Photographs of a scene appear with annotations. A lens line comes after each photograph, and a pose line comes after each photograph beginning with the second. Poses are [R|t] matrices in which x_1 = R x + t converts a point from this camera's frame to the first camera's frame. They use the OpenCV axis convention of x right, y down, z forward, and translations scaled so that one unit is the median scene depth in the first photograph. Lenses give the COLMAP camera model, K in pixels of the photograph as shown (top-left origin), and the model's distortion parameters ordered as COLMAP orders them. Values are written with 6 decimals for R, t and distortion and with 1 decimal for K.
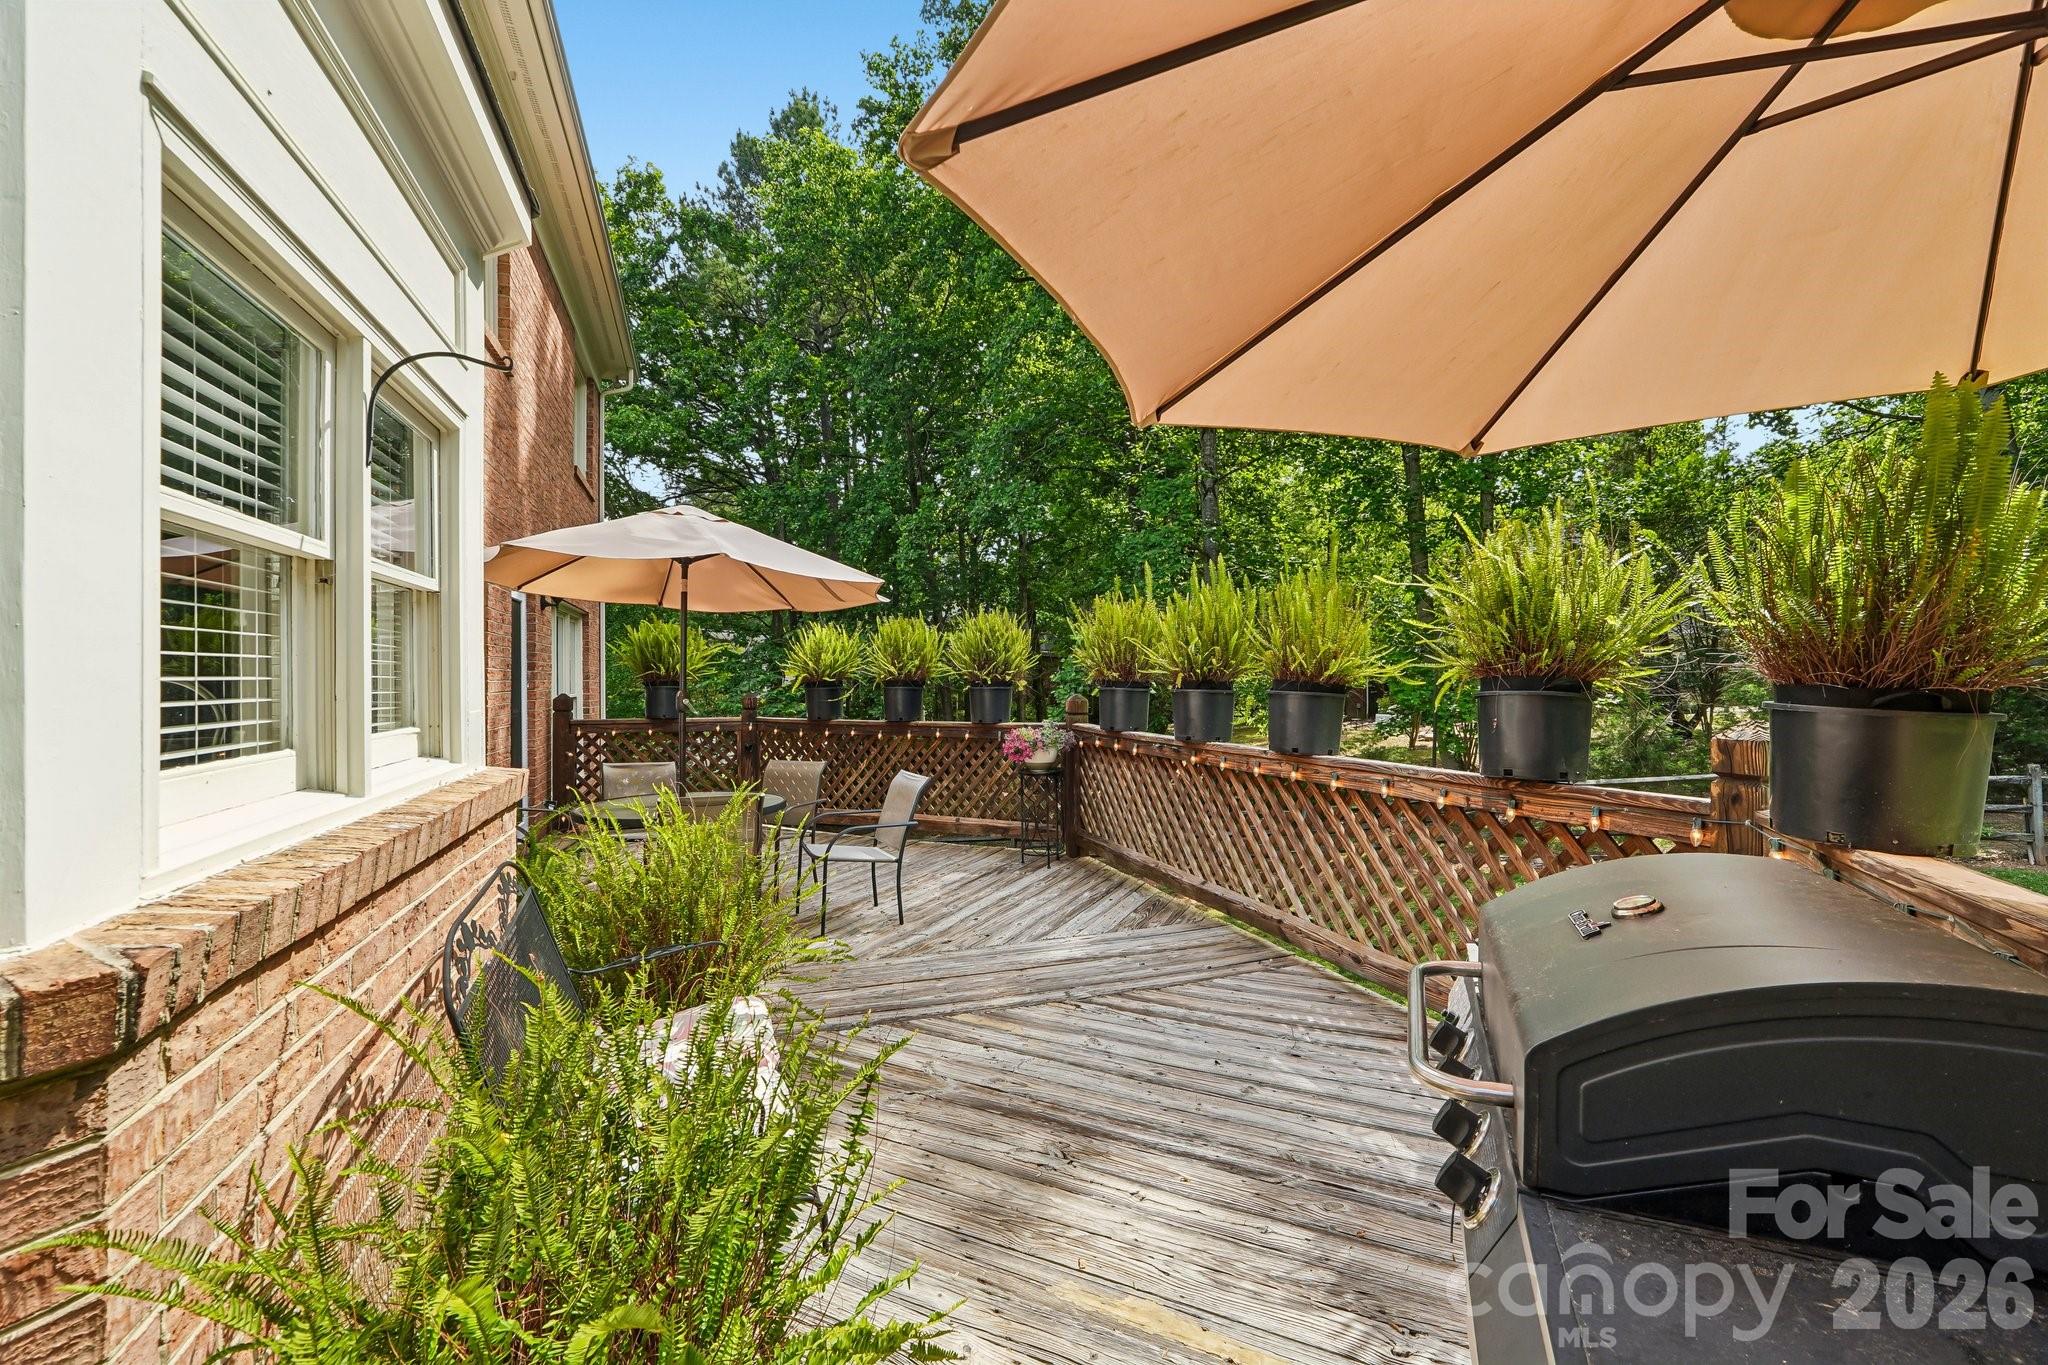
lens RADIAL K [[862.5, 0, 1024.0], [0, 862.5, 682.5], [0, 0, 1]] dist [-0.000223, 0.000040]
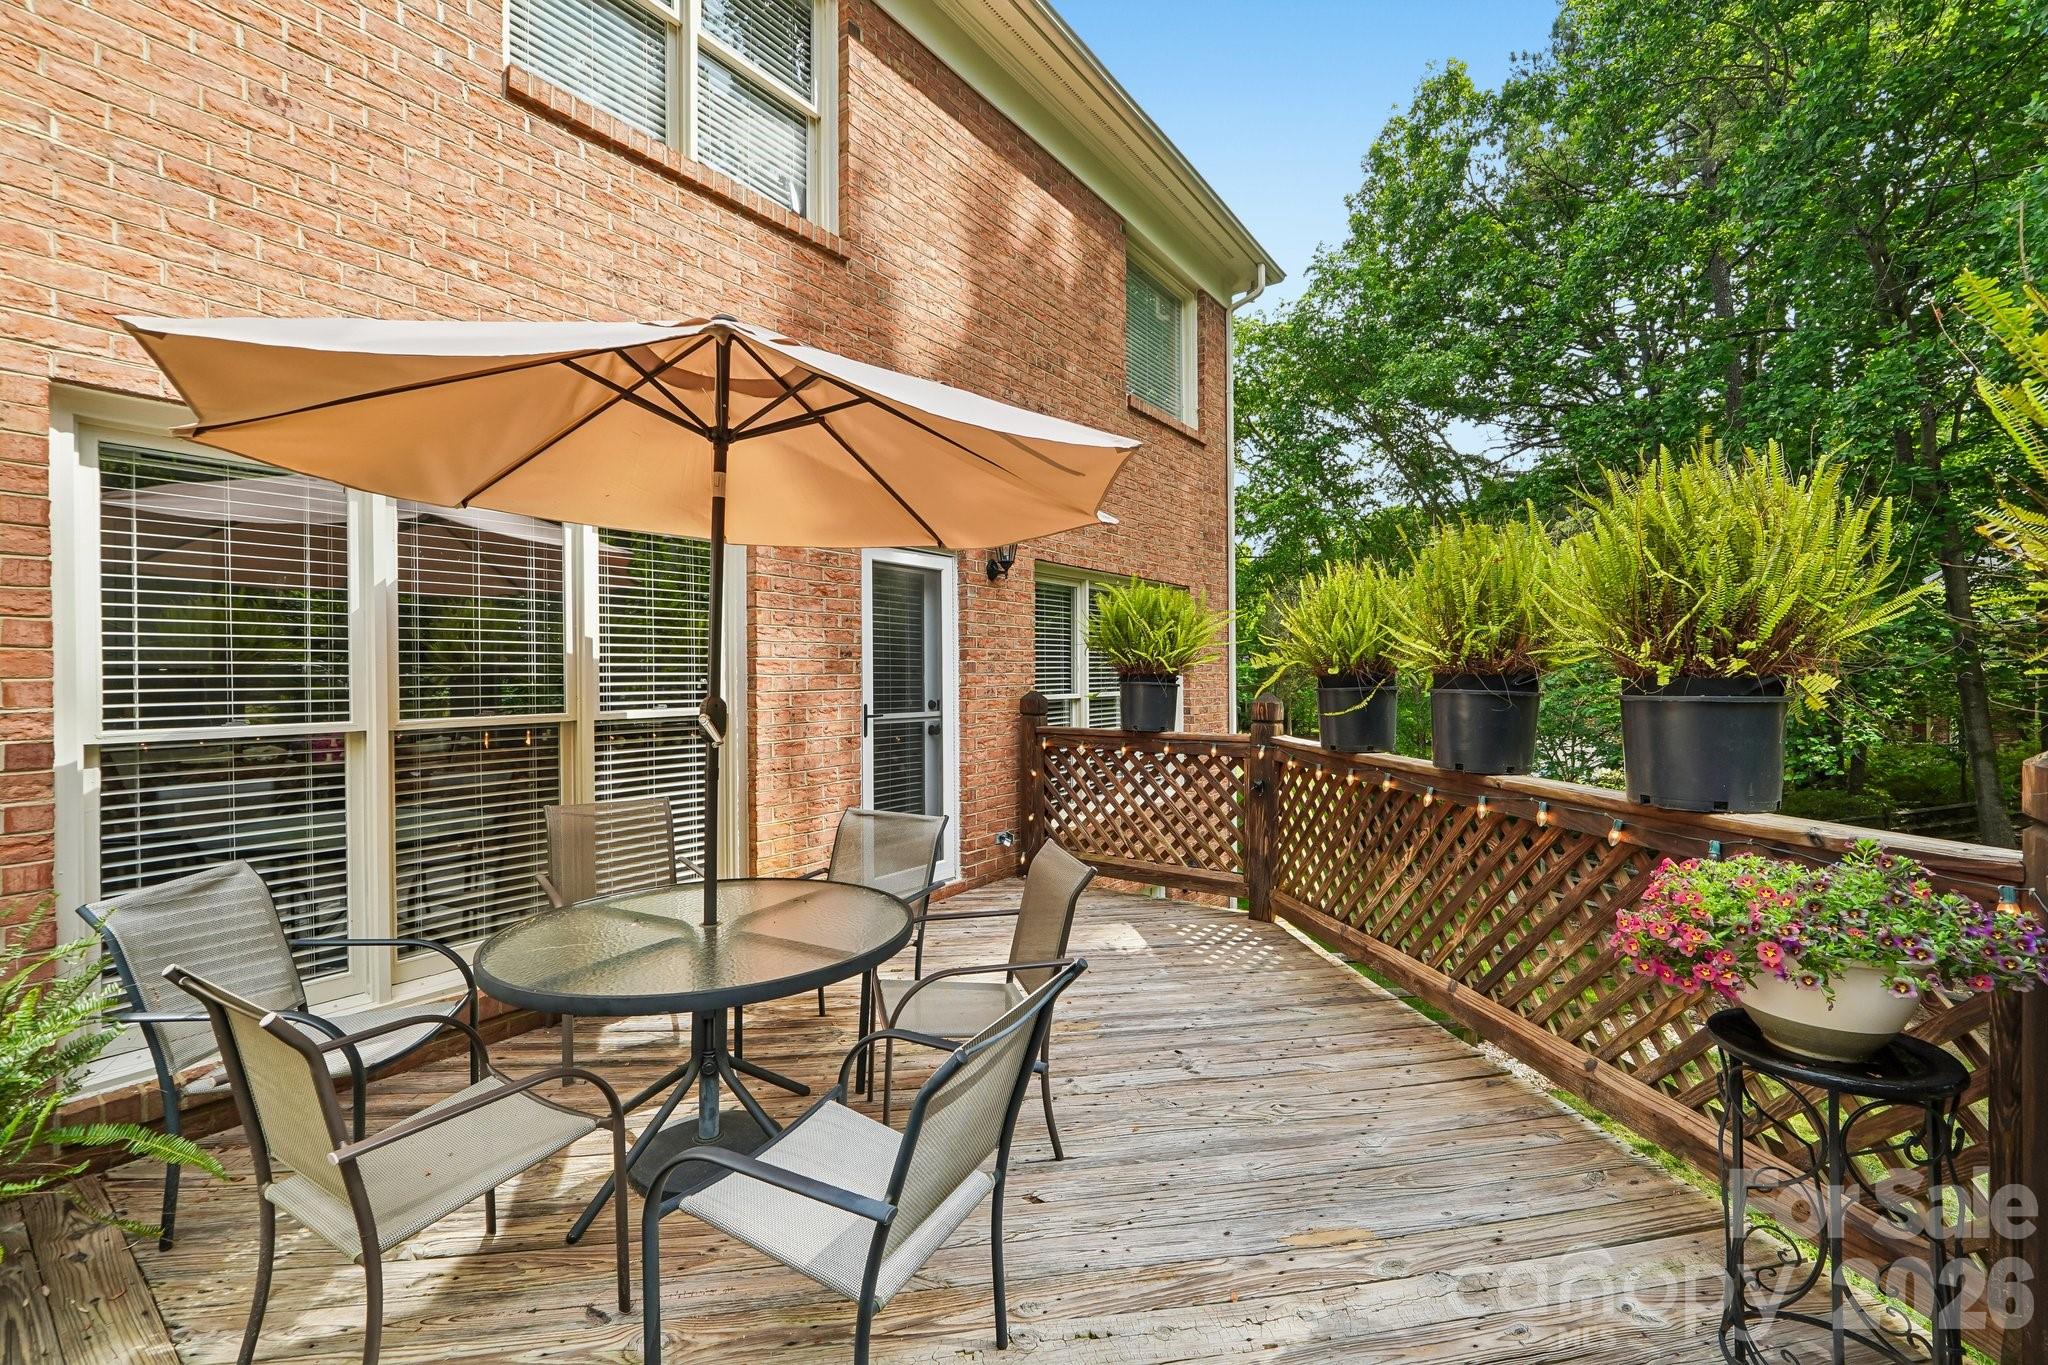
lens RADIAL K [[862.5, 0, 1024.0], [0, 862.5, 682.5], [0, 0, 1]] dist [-0.000223, 0.000040]
pose [[0.577936, 0.008469, -0.816038, 0.067318], [0.002386, 0.999924, 0.012068, -0.003837], [0.816079, -0.008921, 0.577872, 0.533820]]
